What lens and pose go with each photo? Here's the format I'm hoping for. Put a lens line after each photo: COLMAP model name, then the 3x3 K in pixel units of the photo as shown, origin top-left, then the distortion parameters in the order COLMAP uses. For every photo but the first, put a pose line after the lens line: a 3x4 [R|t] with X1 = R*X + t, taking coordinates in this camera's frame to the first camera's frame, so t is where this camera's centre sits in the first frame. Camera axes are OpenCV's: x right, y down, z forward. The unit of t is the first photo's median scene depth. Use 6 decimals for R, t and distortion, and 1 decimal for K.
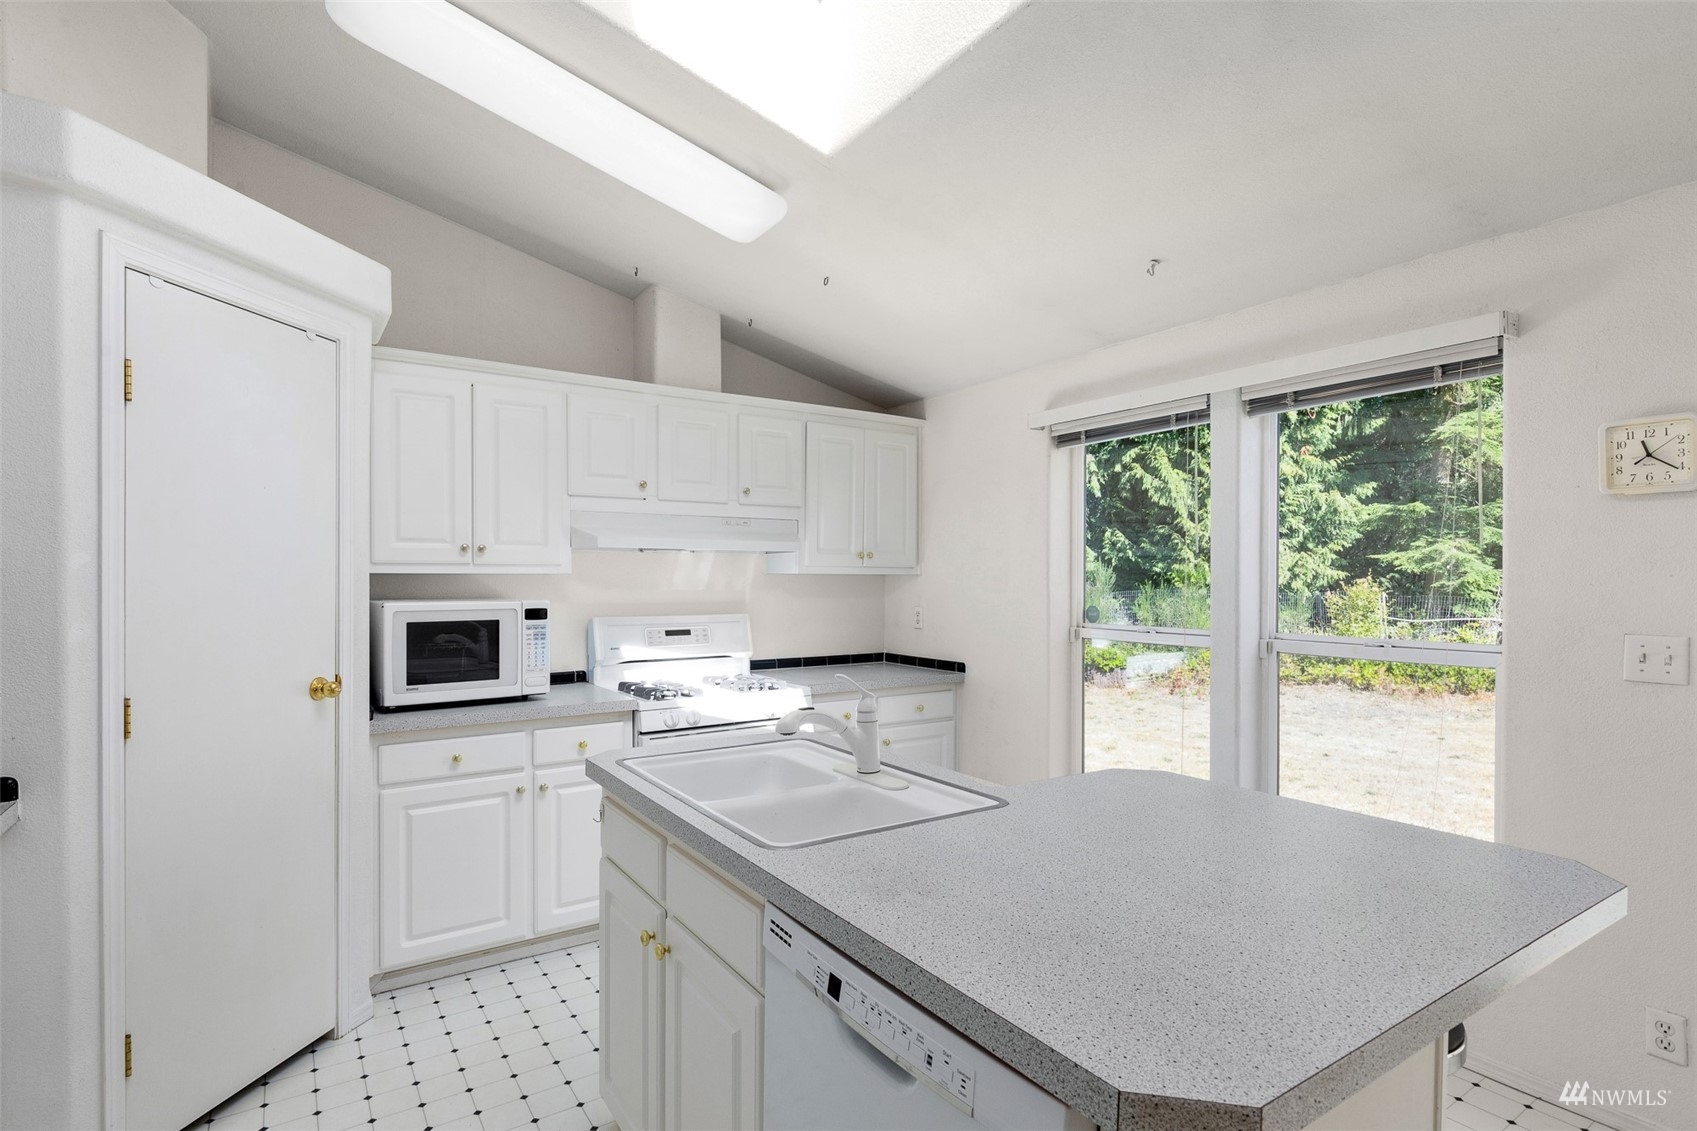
lens RADIAL K [[833.5, 0, 850.0], [0, 833.5, 567.0], [0, 0, 1]] dist [0.000395, 0.000024]
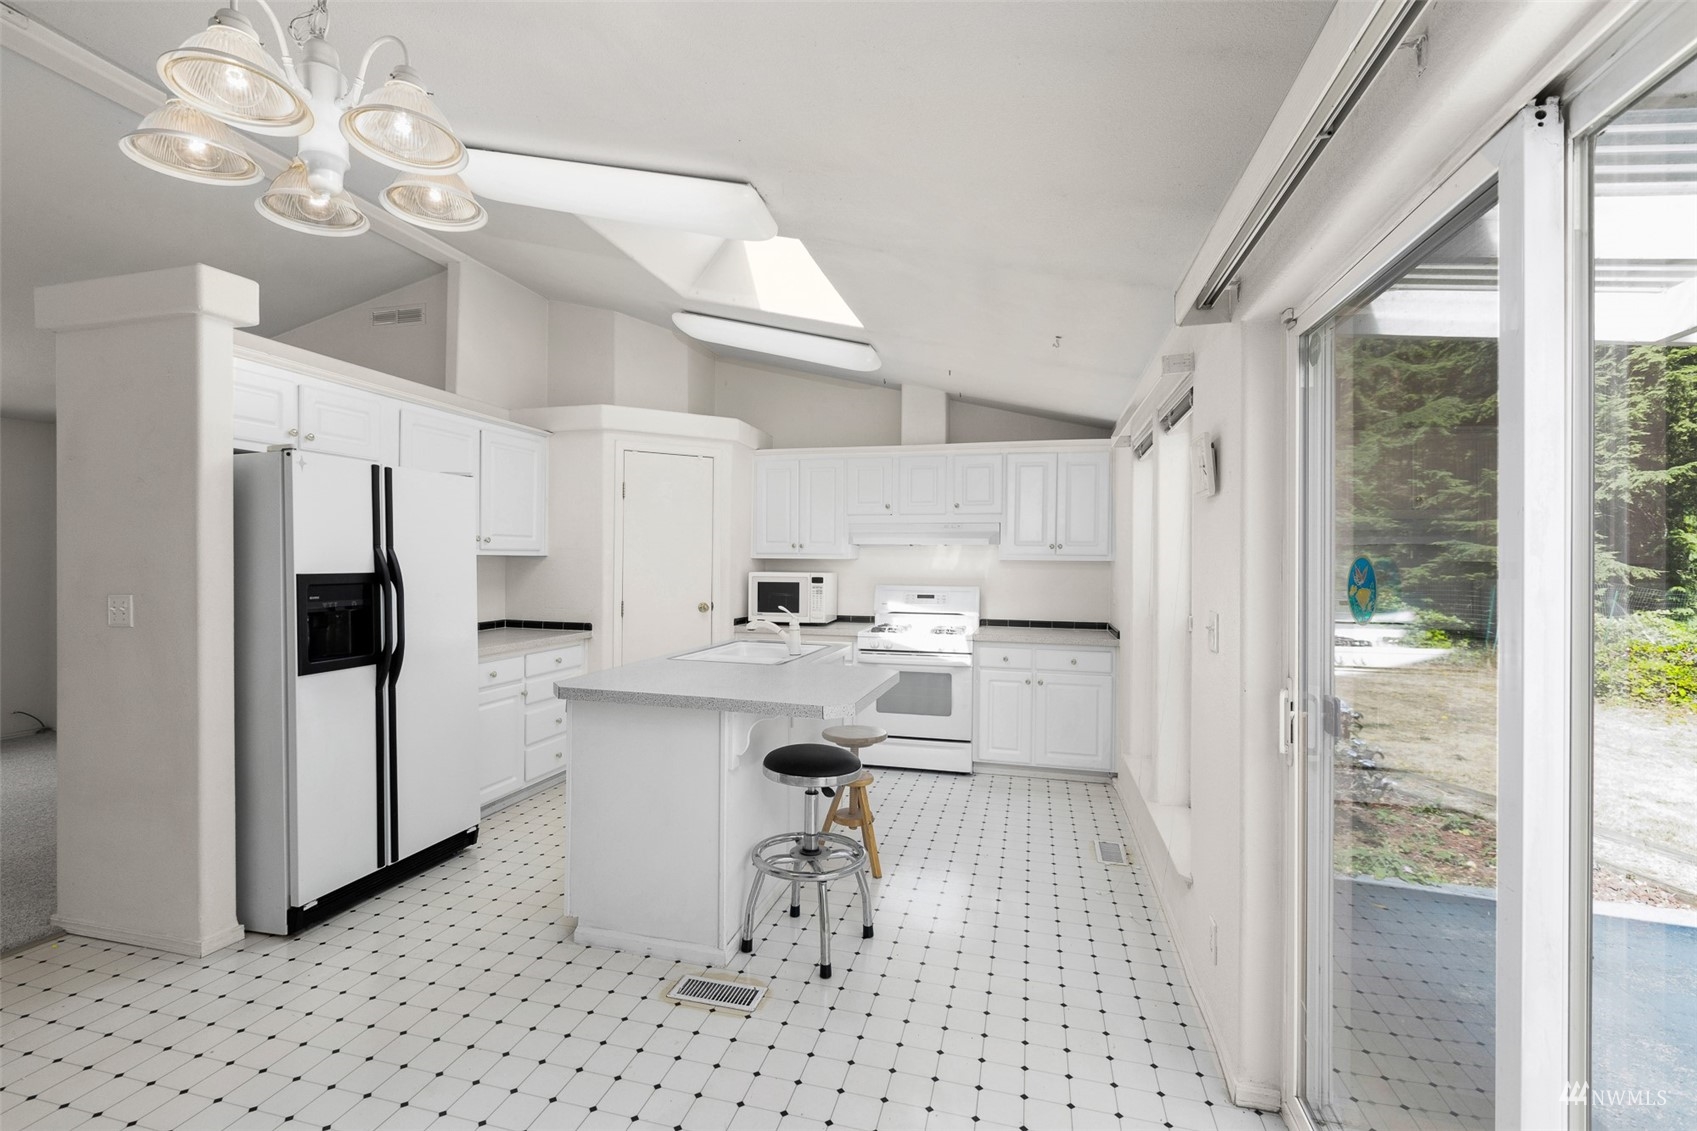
lens RADIAL K [[773.2, 0, 846.7], [0, 773.2, 562.3], [0, 0, 1]] dist [-0.002402, 0.000252]
pose [[0.664757, 0.008384, -0.747013, 0.842204], [0.001352, 0.999922, 0.012425, -0.005294], [0.747058, -0.009270, 0.664694, -0.097200]]
